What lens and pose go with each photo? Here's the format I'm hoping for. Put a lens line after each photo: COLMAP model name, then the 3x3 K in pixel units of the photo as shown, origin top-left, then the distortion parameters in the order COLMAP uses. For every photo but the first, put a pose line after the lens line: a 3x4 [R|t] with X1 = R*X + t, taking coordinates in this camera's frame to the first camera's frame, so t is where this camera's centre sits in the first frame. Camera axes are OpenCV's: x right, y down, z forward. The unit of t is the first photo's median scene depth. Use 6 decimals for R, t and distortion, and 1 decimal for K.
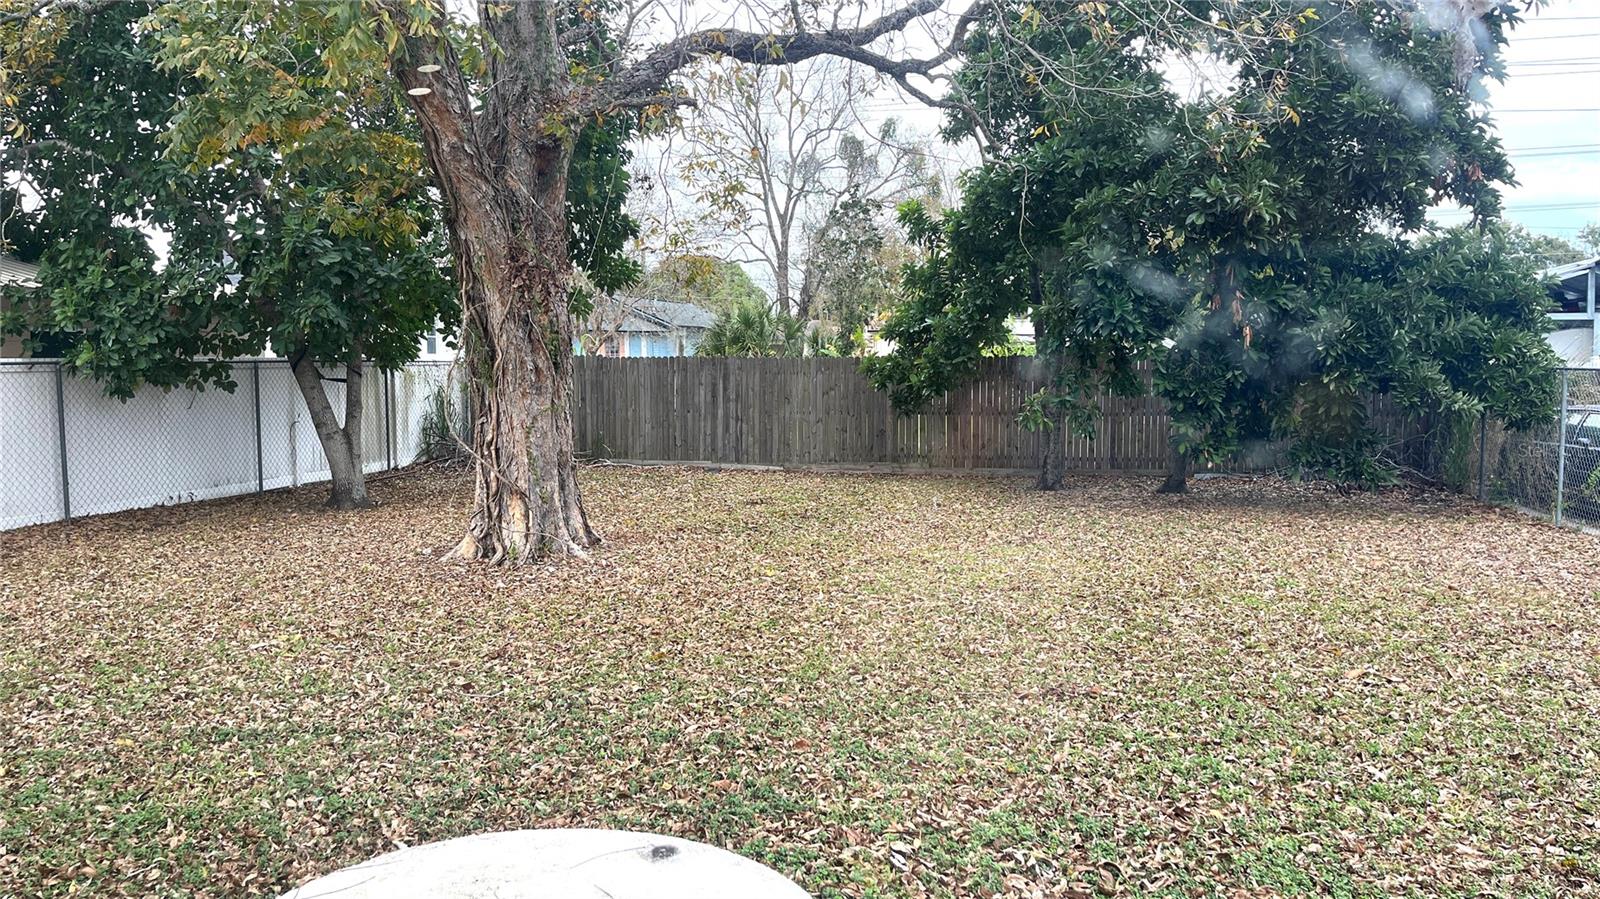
lens RADIAL K [[1222.9, 0, 802.7], [0, 1222.9, 456.9], [0, 0, 1]] dist [0.027933, -0.036899]
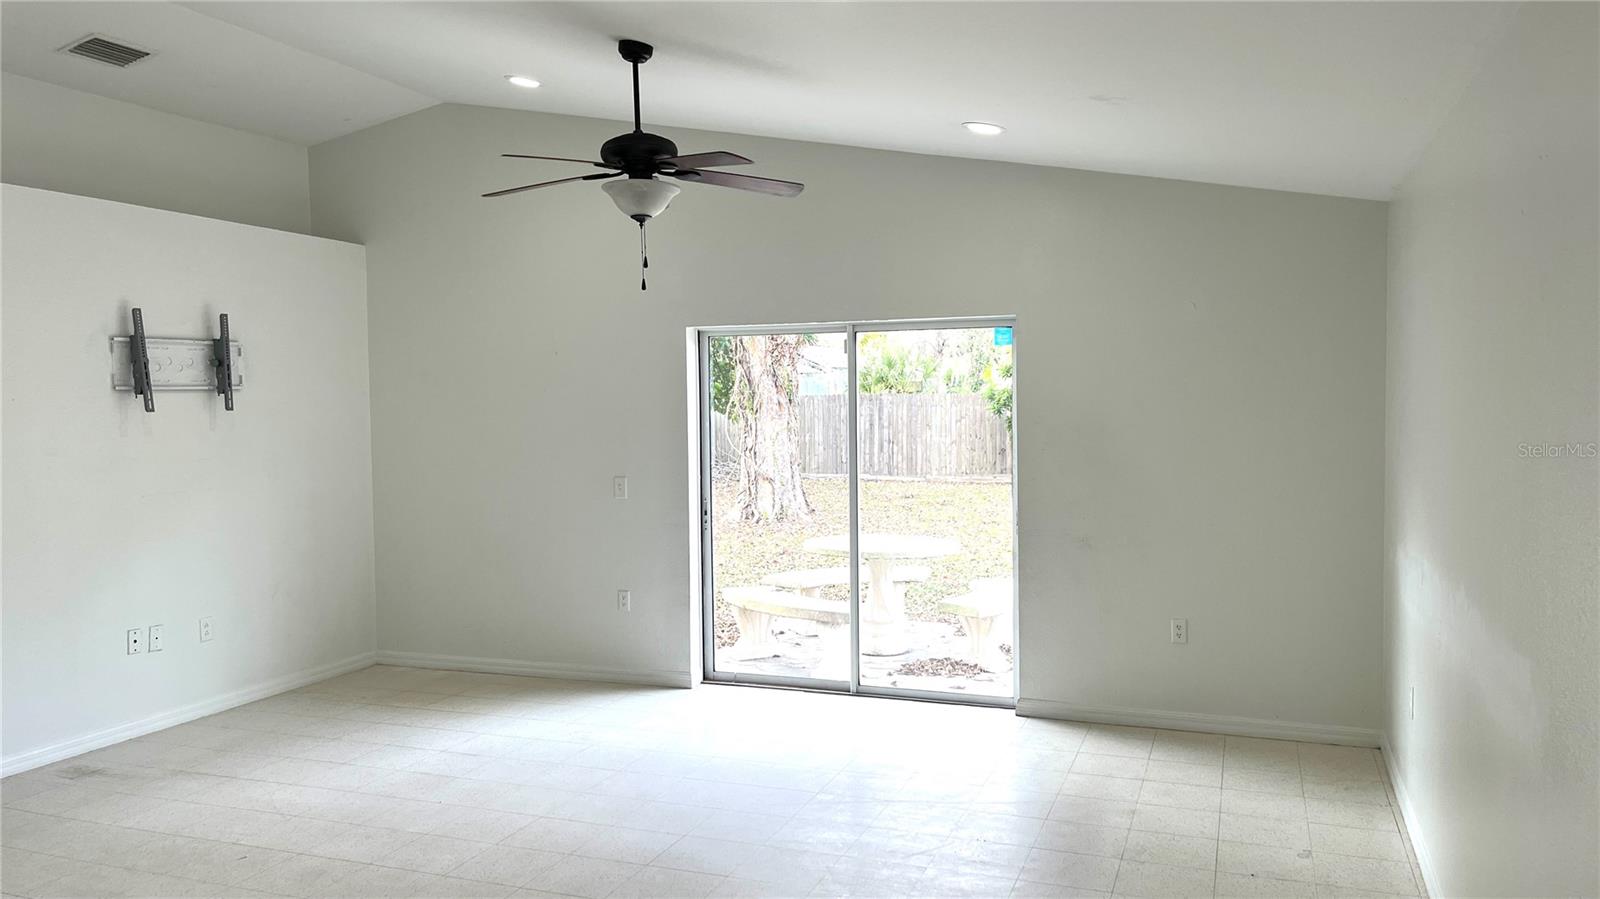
lens RADIAL K [[1222.9, 0, 797.2], [0, 1222.9, 466.5], [0, 0, 1]] dist [0.027933, -0.036899]
pose [[0.993566, -0.007072, -0.113032, -0.005686], [0.004556, 0.999737, -0.022495, 0.030632], [0.113161, 0.021835, 0.993337, -0.380502]]
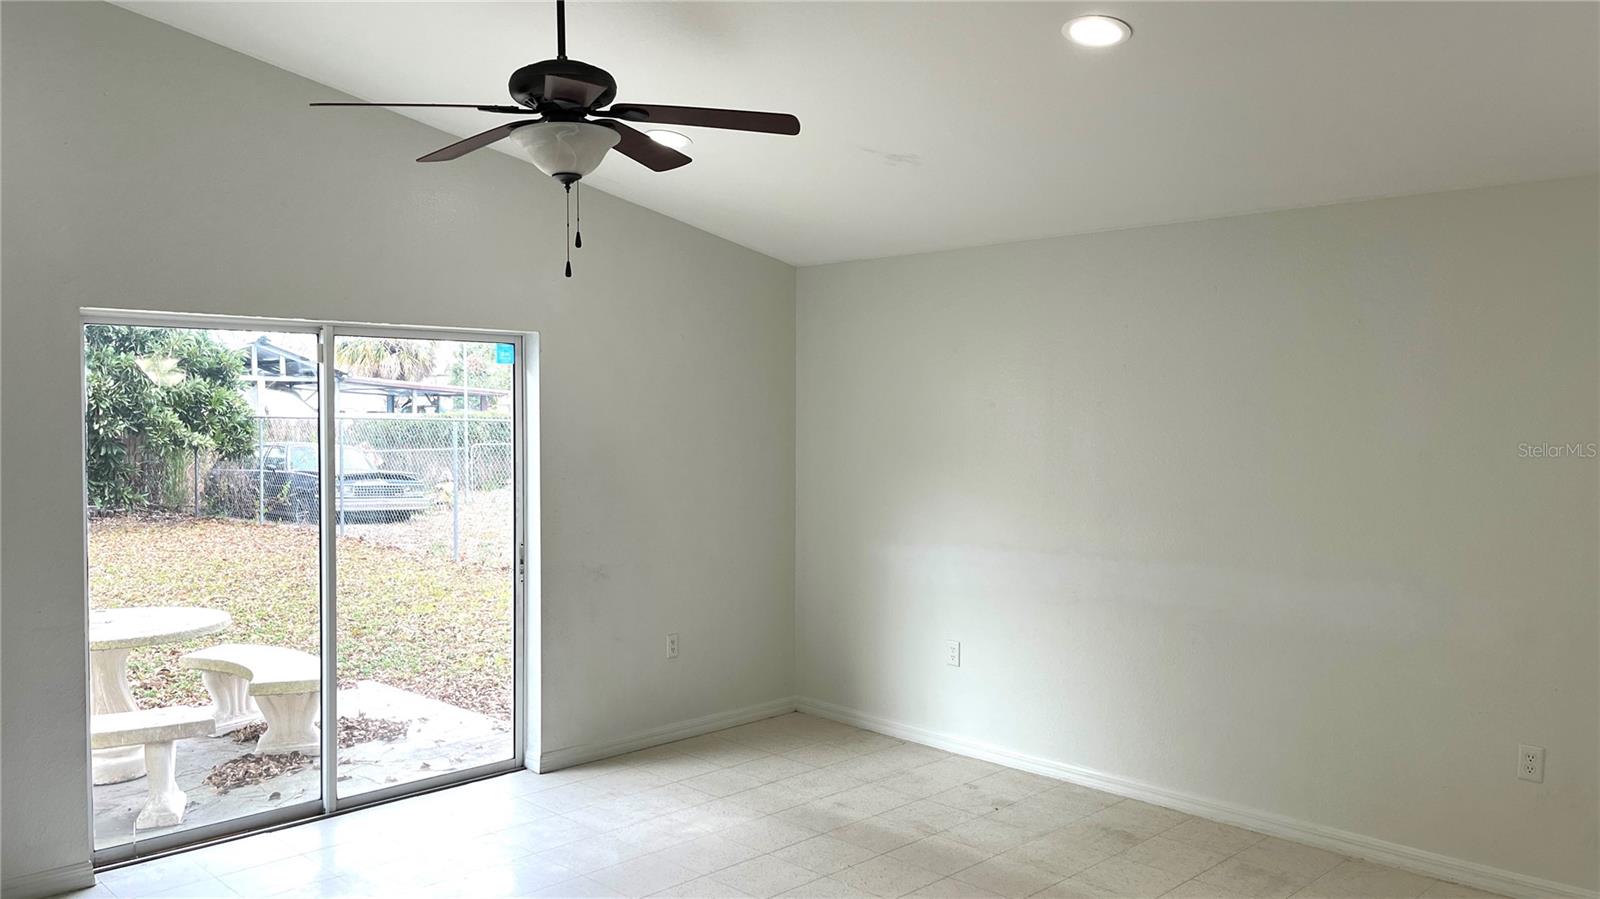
lens RADIAL K [[1222.9, 0, 805.3], [0, 1222.9, 432.3], [0, 0, 1]] dist [0.027933, -0.036899]
pose [[0.505517, -0.018517, 0.862618, -0.248553], [0.068971, 0.997438, -0.019008, 0.015285], [-0.860055, 0.069105, 0.505499, -0.231280]]
